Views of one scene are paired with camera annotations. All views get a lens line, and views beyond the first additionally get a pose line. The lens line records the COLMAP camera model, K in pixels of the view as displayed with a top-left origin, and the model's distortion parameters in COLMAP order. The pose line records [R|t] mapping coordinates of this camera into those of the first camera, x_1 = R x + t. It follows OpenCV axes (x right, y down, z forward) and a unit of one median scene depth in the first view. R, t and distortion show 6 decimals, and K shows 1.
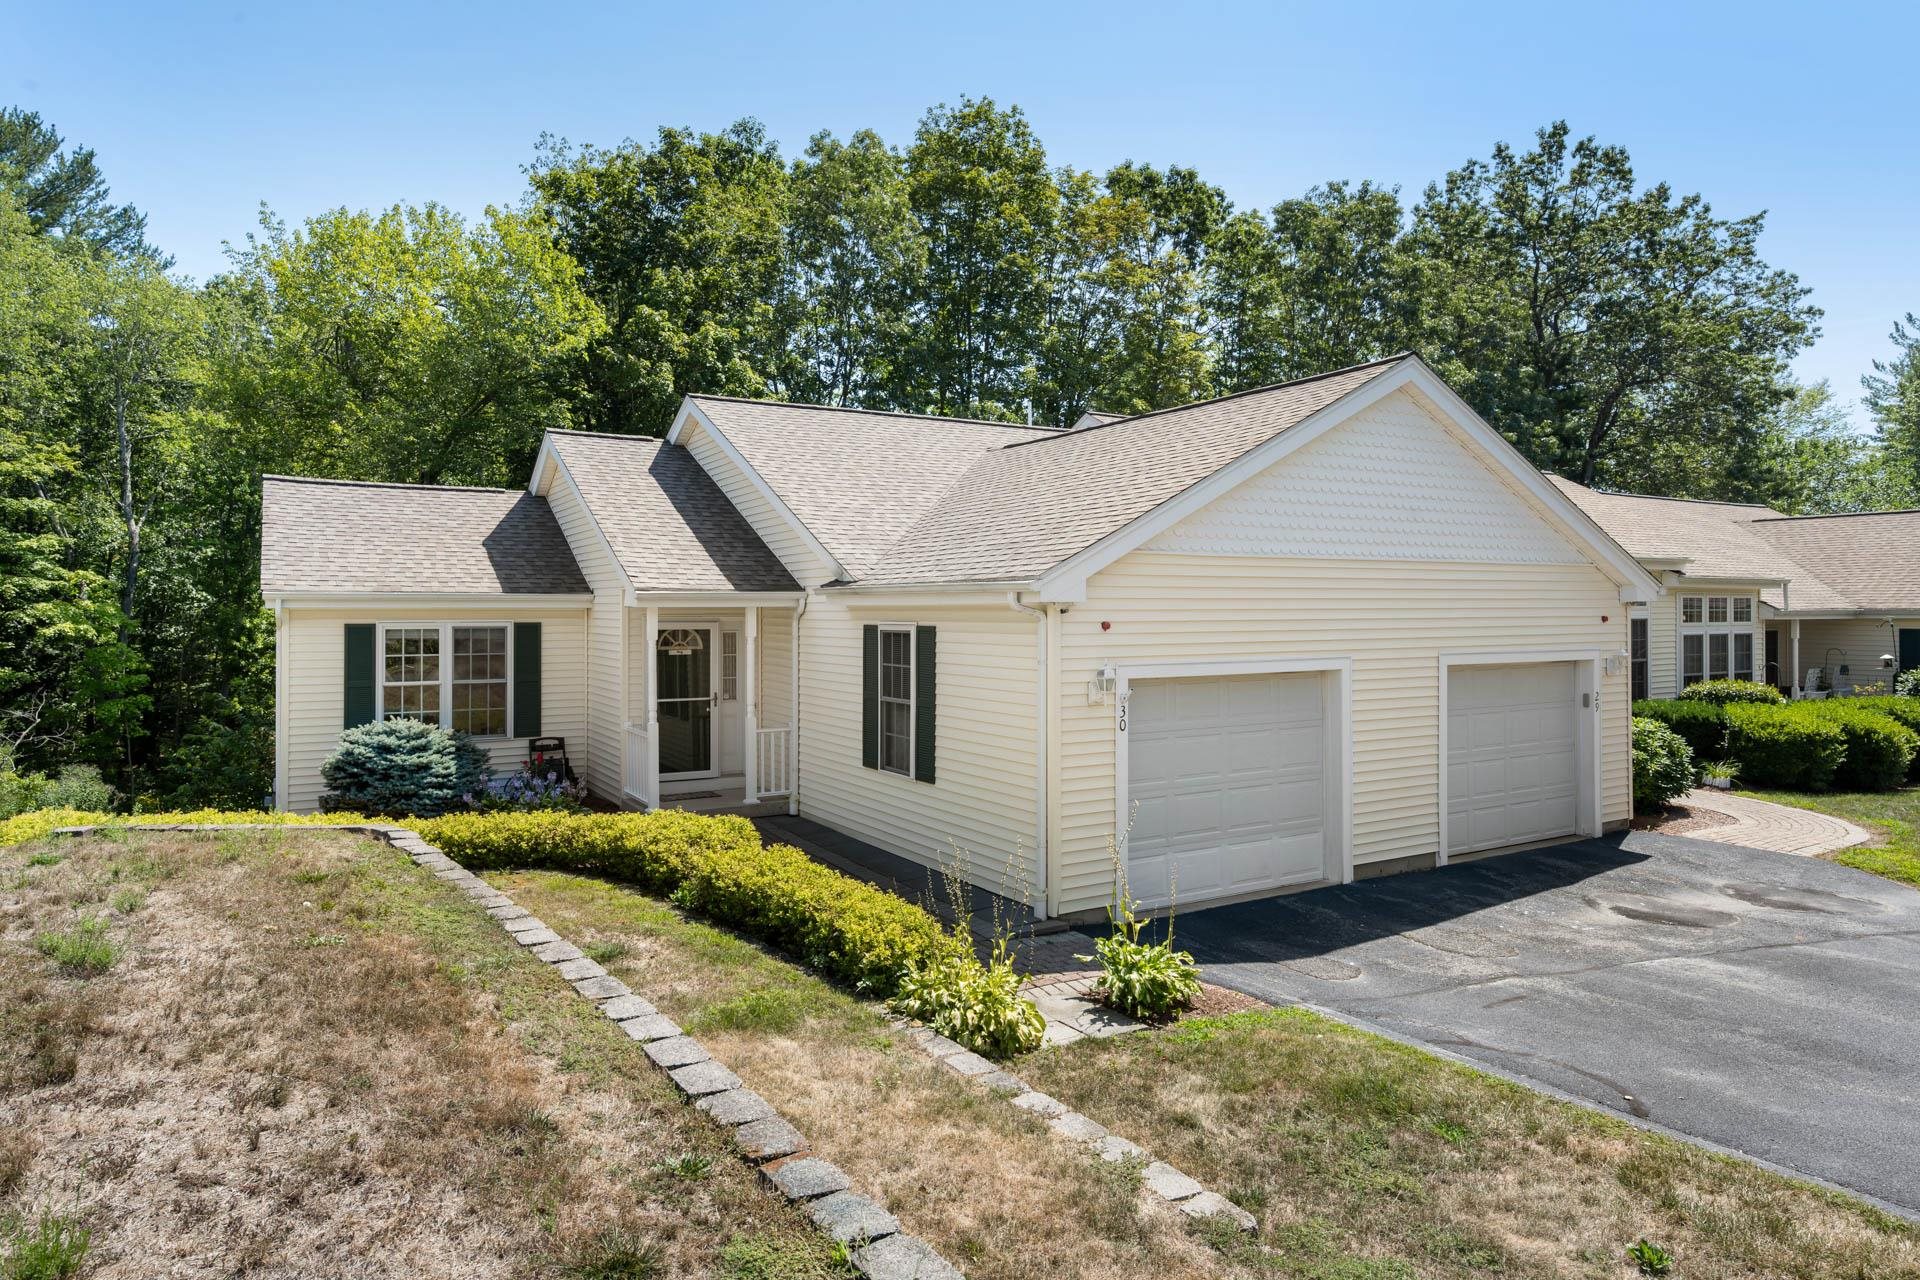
lens RADIAL K [[1168.3, 0, 963.5], [0, 1168.3, 597.5], [0, 0, 1]] dist [-0.005247, -0.000092]
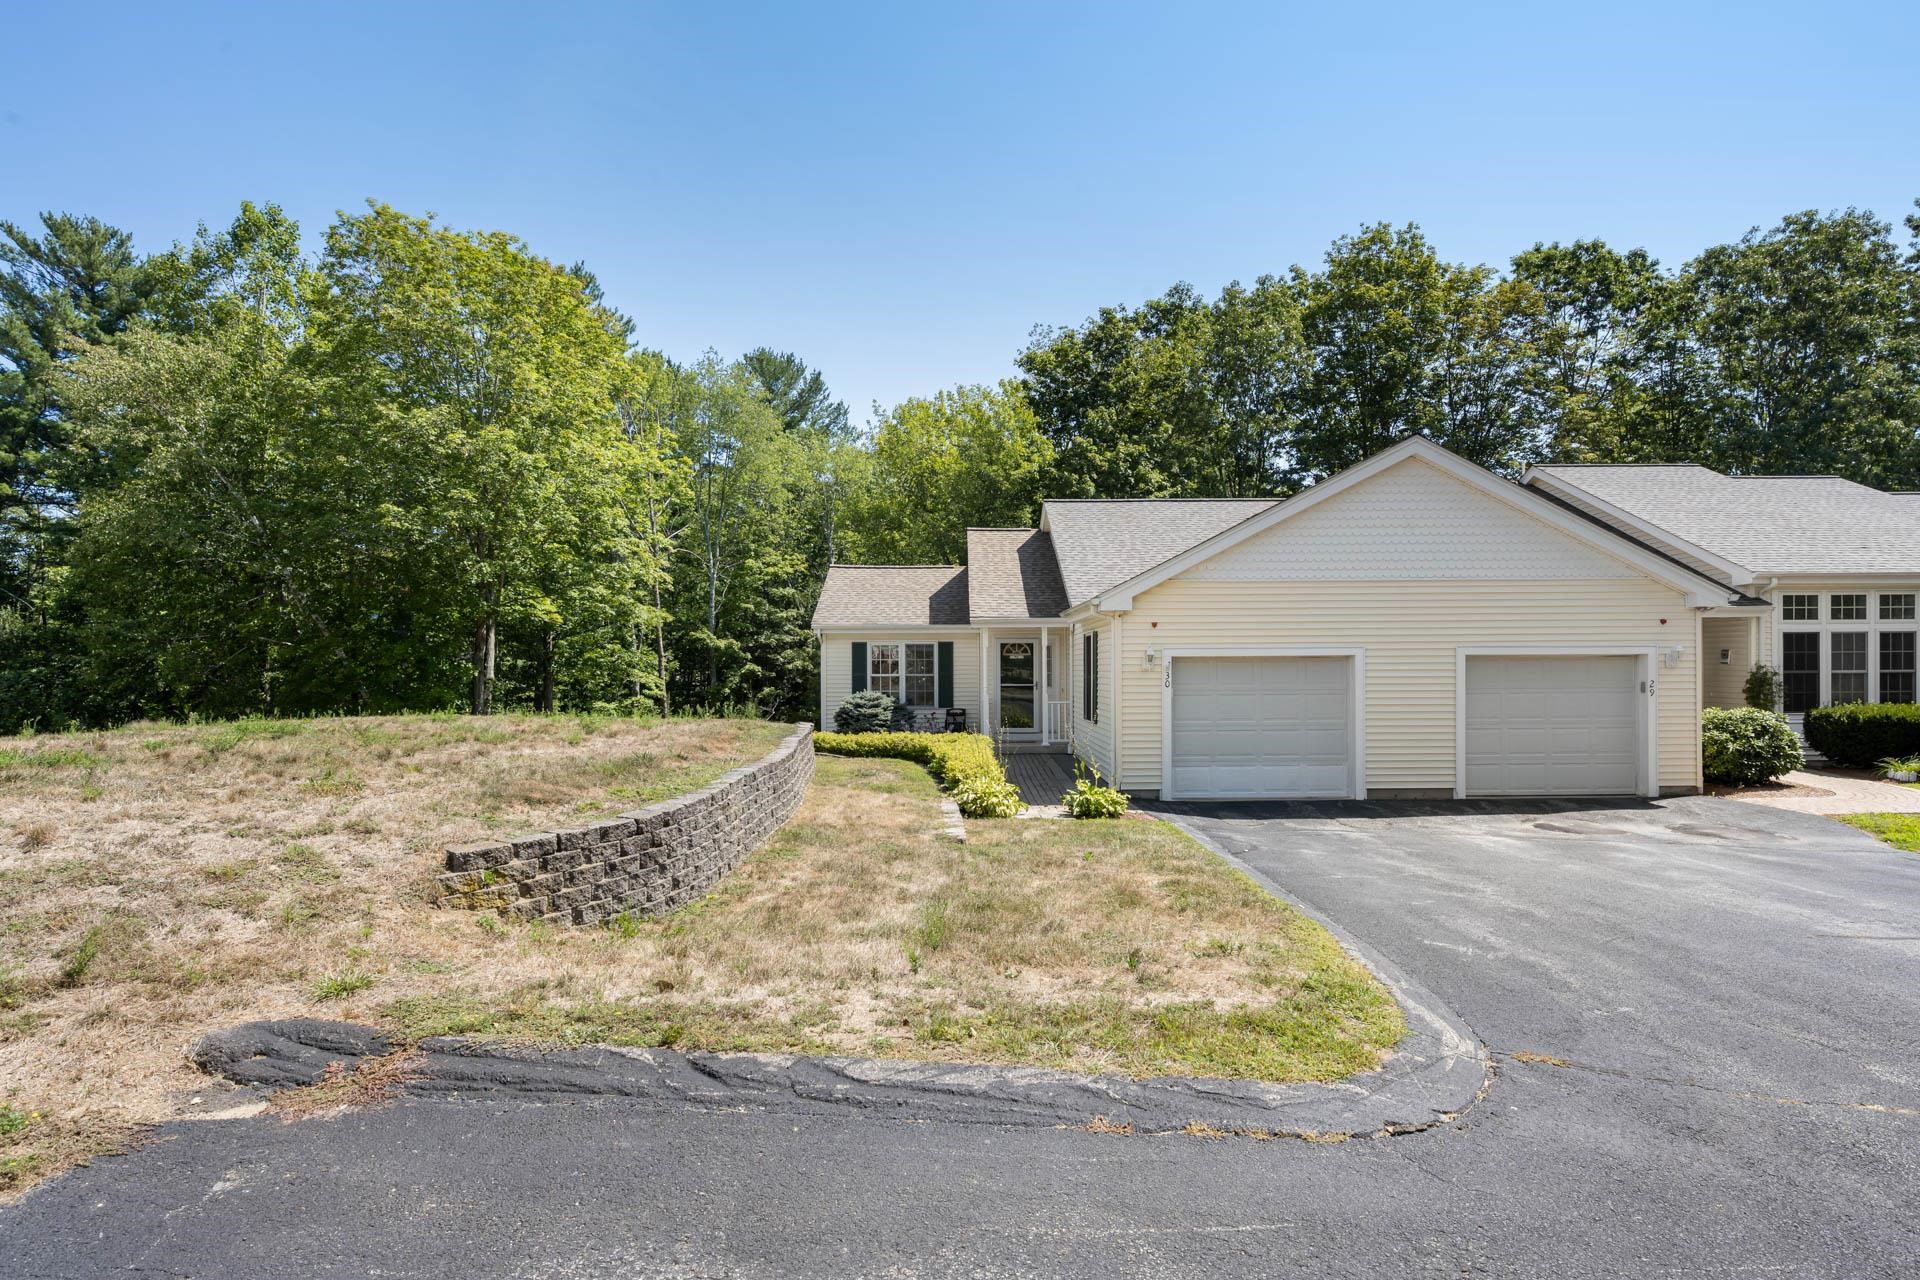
lens RADIAL K [[964.3, 0, 959.7], [0, 964.3, 670.1], [0, 0, 1]] dist [-0.002576, 0.000271]
pose [[0.861000, 0.000701, -0.508605, 0.244570], [0.008269, 0.999848, 0.015376, 0.027453], [0.508538, -0.017444, 0.860863, -0.145526]]
